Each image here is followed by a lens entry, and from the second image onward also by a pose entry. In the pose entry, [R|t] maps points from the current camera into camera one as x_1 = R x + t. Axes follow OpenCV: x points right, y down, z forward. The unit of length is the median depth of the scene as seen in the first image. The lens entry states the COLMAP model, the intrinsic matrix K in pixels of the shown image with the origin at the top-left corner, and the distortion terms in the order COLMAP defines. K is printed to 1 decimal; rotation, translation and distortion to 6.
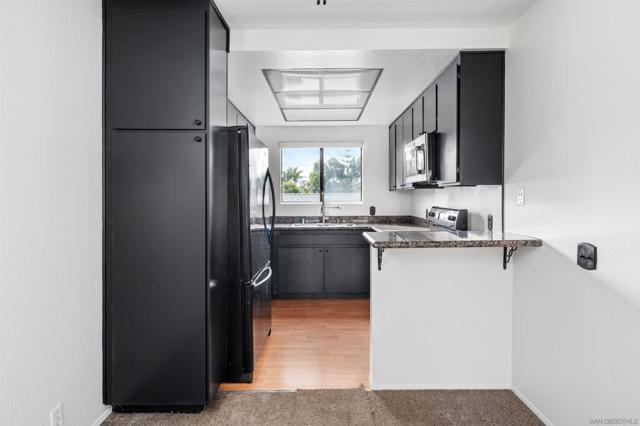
lens RADIAL K [[351.3, 0, 320.9], [0, 351.3, 201.2], [0, 0, 1]] dist [0.003369, 0.000736]
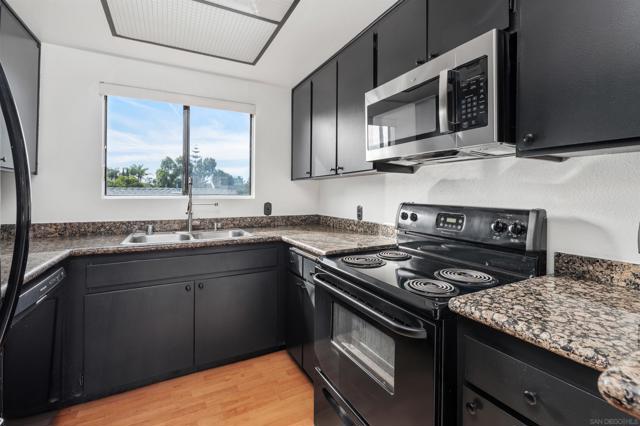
lens RADIAL K [[286.2, 0, 320.1], [0, 286.2, 193.1], [0, 0, 1]] dist [-0.001113, 0.000030]
pose [[0.882463, 0.013819, 0.470179, -0.034780], [-0.006716, 0.999837, -0.016780, 0.007112], [-0.470334, 0.011650, 0.882412, 0.632558]]
